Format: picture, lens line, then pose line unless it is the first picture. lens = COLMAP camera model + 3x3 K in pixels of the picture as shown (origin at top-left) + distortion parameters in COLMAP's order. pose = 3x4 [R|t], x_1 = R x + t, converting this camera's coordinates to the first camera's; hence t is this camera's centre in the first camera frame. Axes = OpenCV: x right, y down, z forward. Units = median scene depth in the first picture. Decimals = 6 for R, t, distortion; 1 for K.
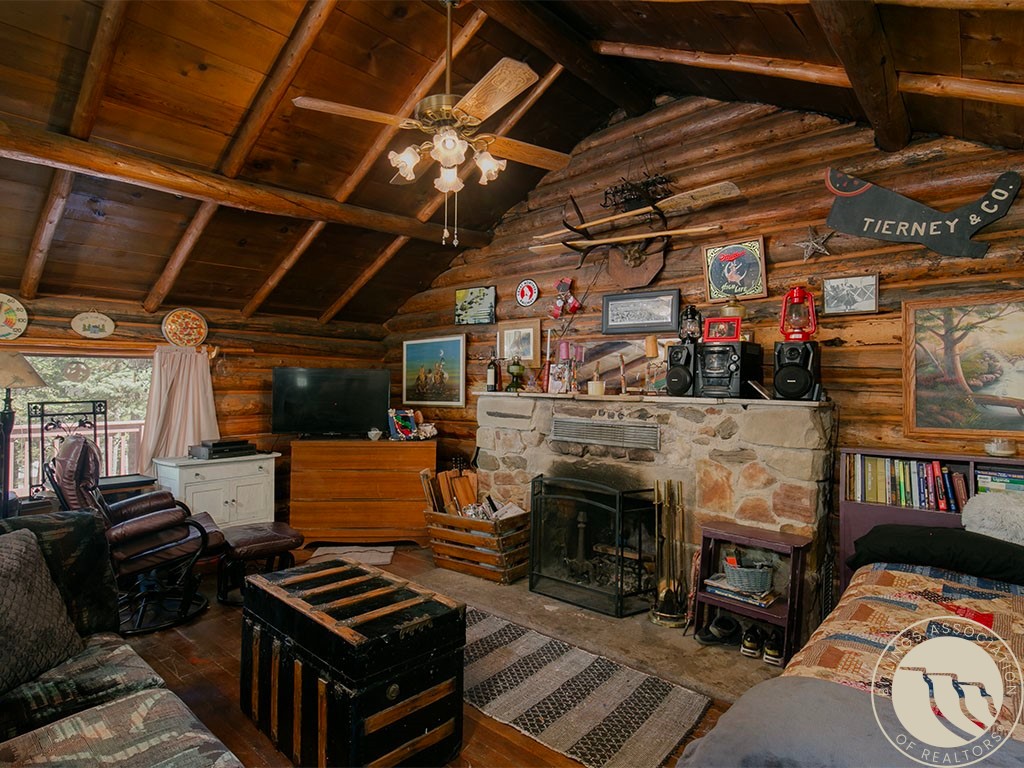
lens RADIAL K [[553.3, 0, 513.0], [0, 553.3, 382.5], [0, 0, 1]] dist [0.012095, -0.002637]
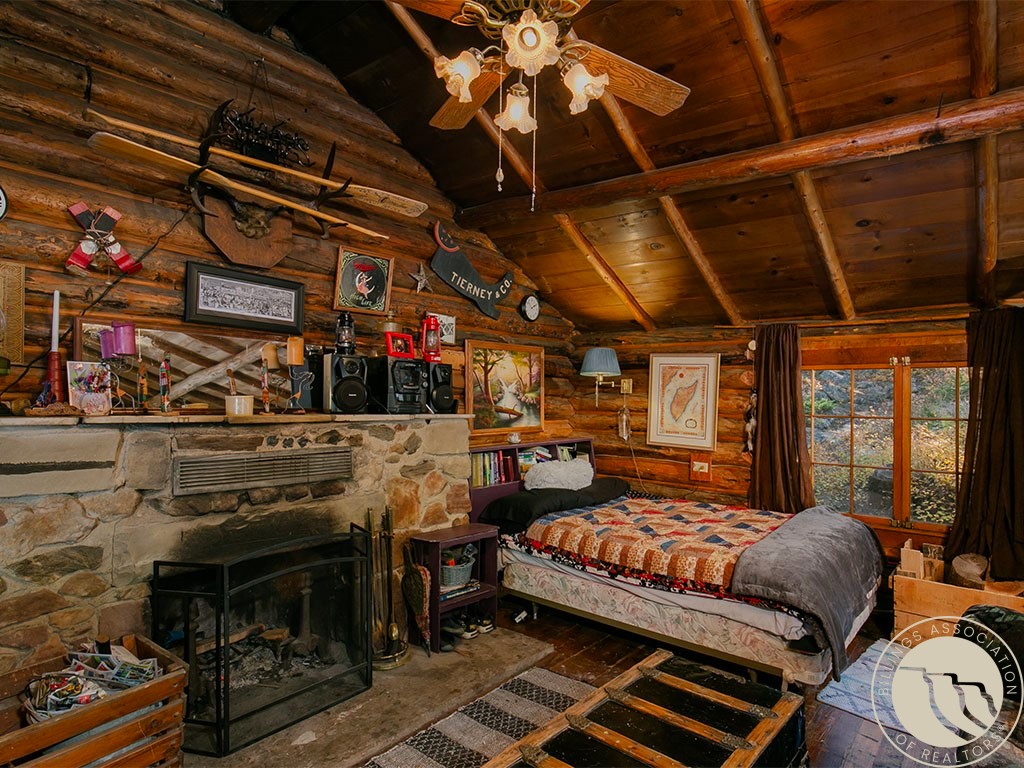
lens RADIAL K [[553.3, 0, 536.3], [0, 553.3, 399.1], [0, 0, 1]] dist [0.012095, -0.002637]
pose [[-0.010448, -0.005457, 0.999931, -0.626166], [-0.014197, 0.999885, 0.005308, -0.007406], [-0.999845, -0.014141, -0.010524, 0.769898]]
